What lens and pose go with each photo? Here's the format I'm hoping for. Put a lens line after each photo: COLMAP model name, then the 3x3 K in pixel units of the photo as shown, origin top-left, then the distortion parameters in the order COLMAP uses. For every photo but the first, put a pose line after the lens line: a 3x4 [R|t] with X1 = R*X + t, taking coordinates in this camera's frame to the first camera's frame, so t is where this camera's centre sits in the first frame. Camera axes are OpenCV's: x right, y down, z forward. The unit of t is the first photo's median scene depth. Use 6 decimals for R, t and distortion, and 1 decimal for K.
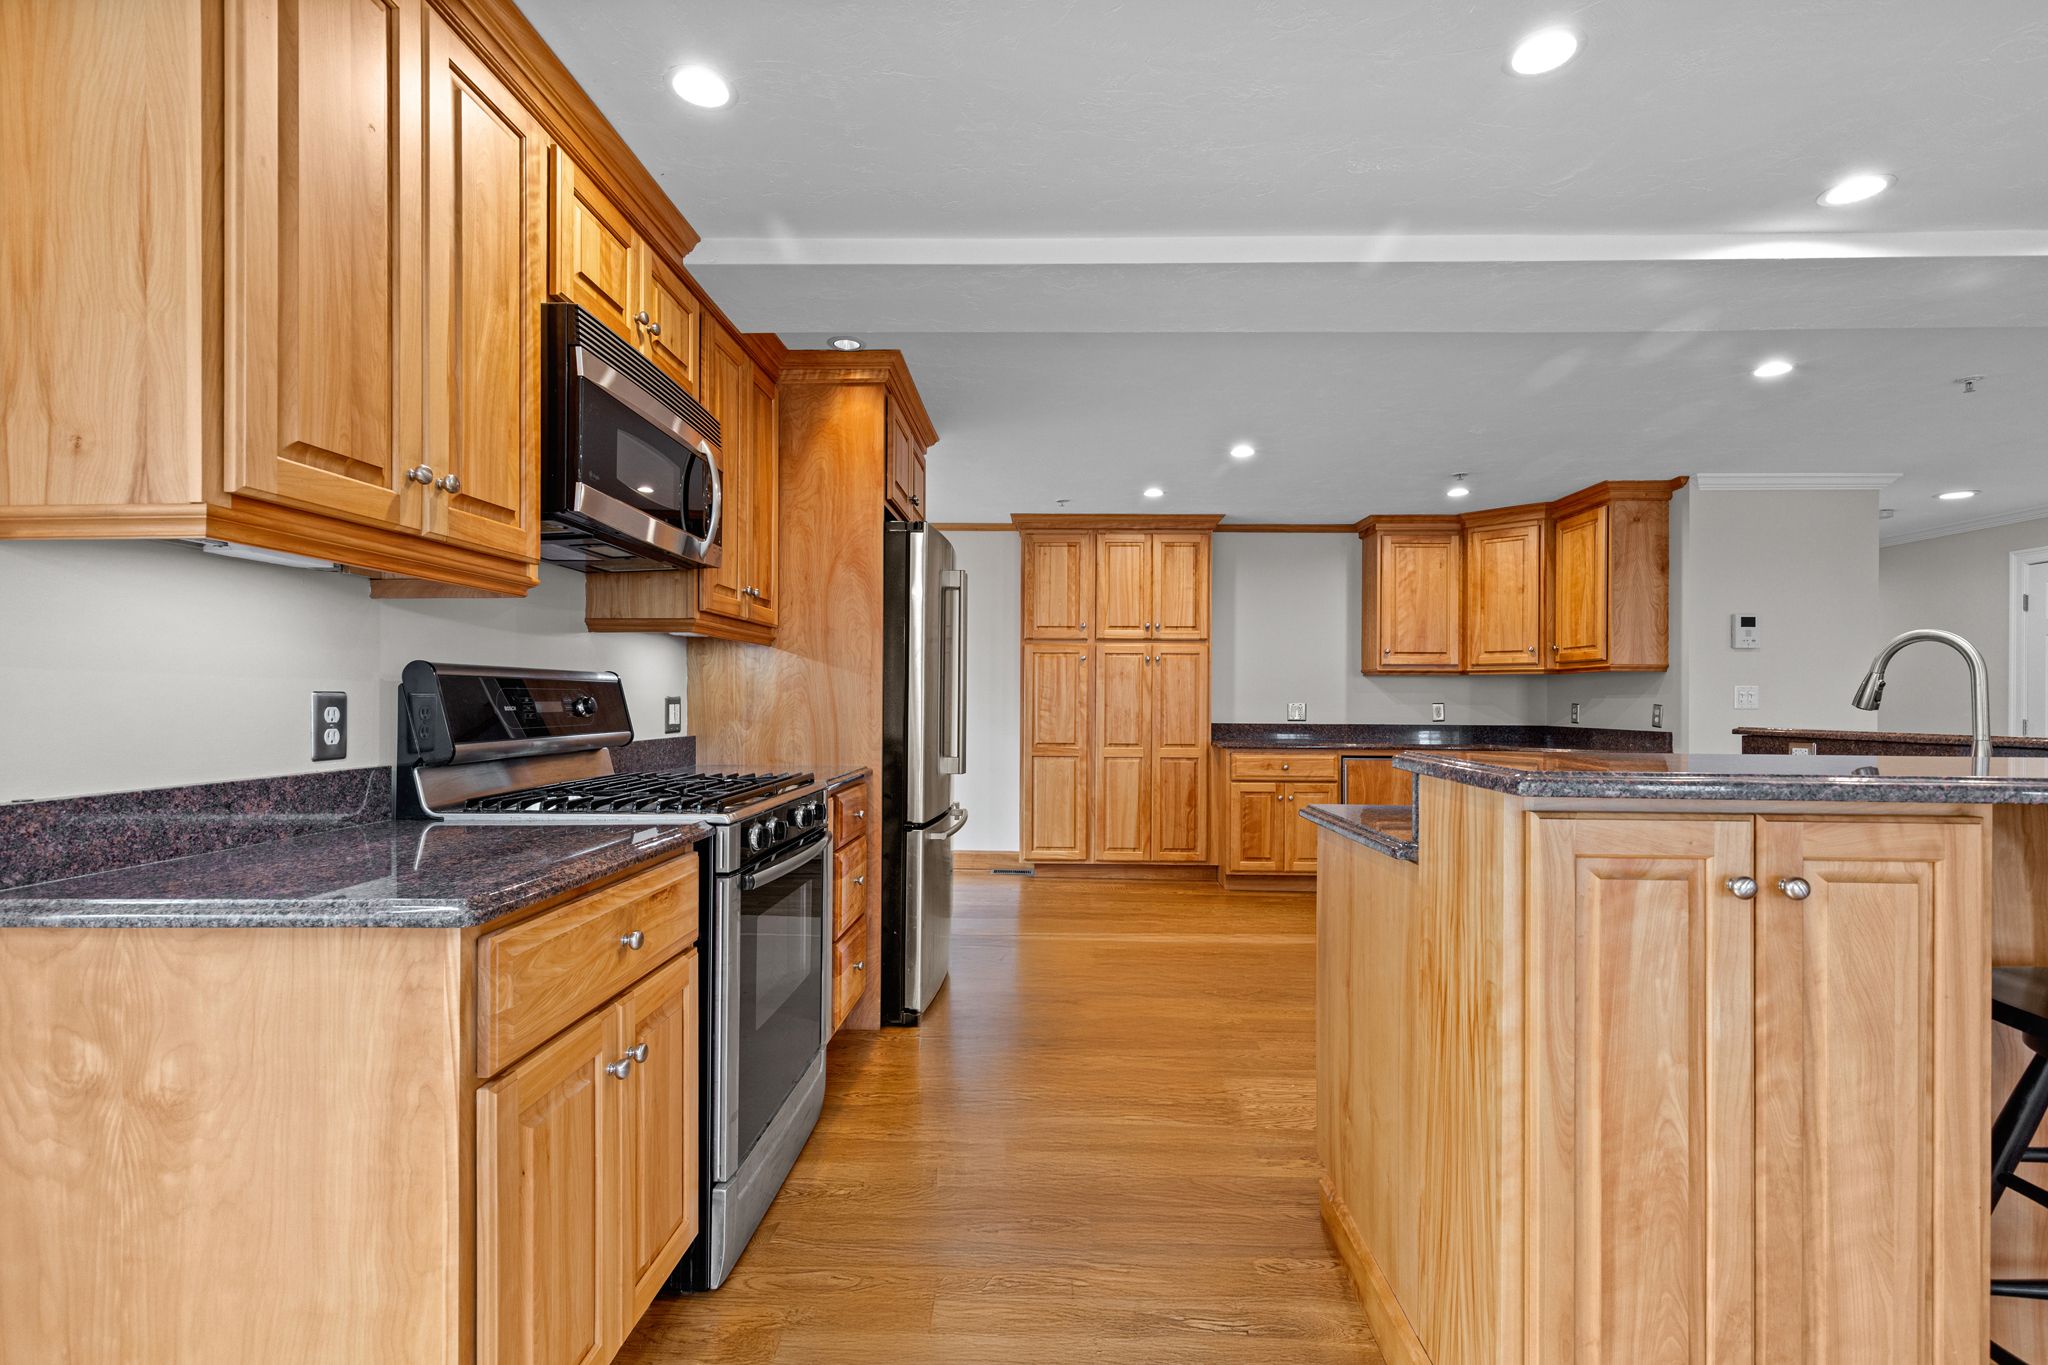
lens RADIAL K [[928.3, 0, 1031.3], [0, 928.3, 697.4], [0, 0, 1]] dist [0.005931, -0.000193]
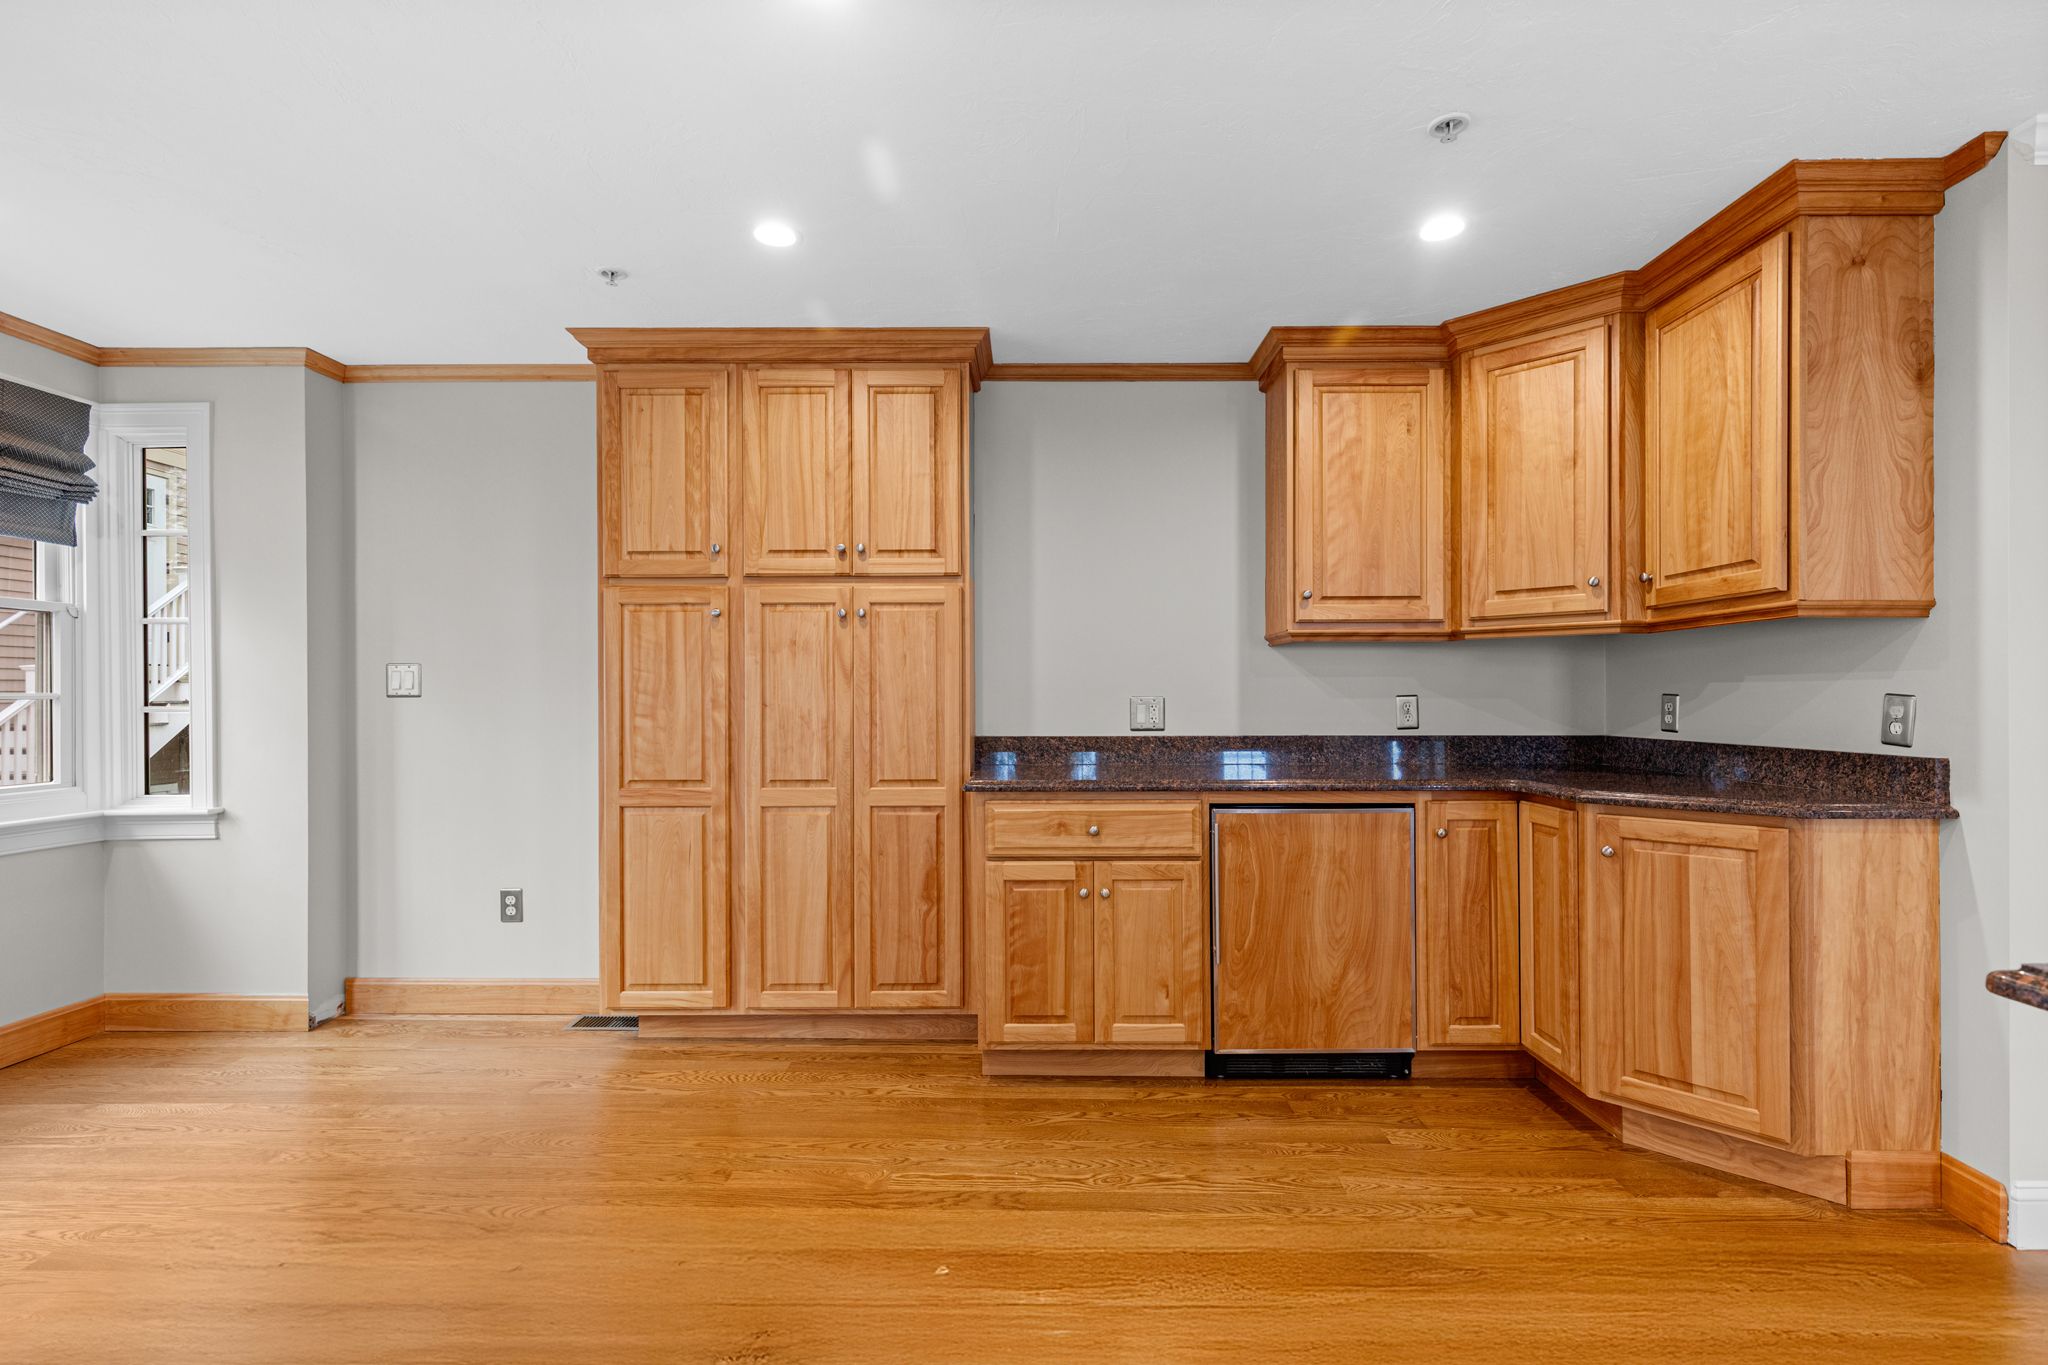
lens RADIAL K [[928.3, 0, 1031.3], [0, 928.3, 697.4], [0, 0, 1]] dist [0.005931, -0.000193]
pose [[0.999747, -0.009098, 0.020572, 0.397660], [0.009039, 0.999955, 0.002998, 0.007293], [-0.020599, -0.002812, 0.999784, 0.885830]]
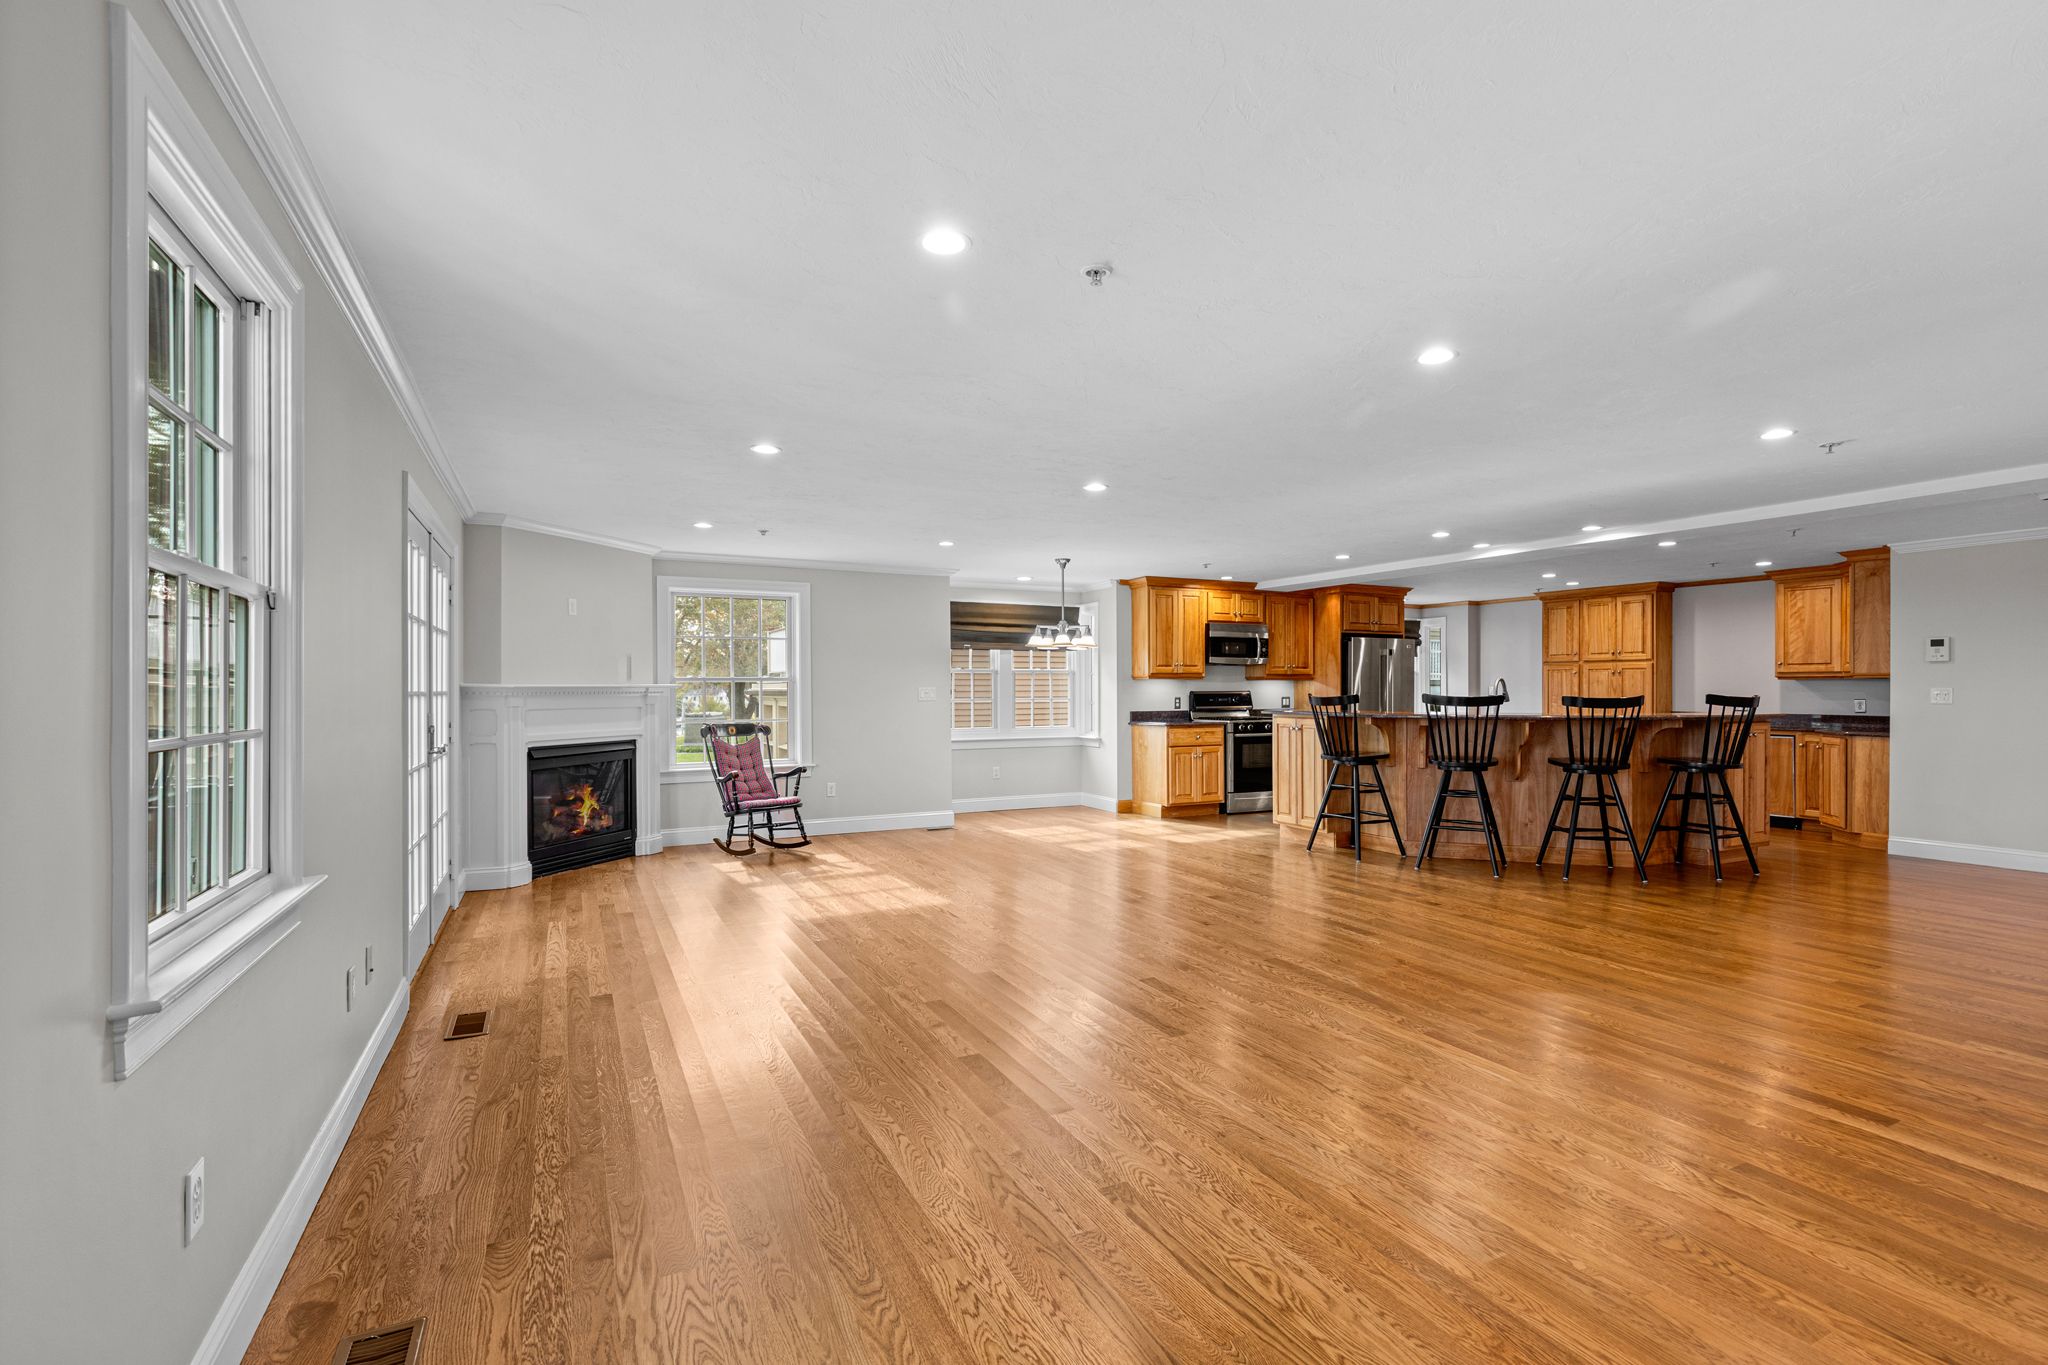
lens RADIAL K [[929.7, 0, 1022.7], [0, 929.7, 695.5], [0, 0, 1]] dist [0.003409, -0.000076]
pose [[0.475217, -0.000751, -0.879869, 1.995591], [0.006043, 0.999979, 0.002410, -0.018231], [0.879848, -0.006462, 0.475211, -1.334199]]
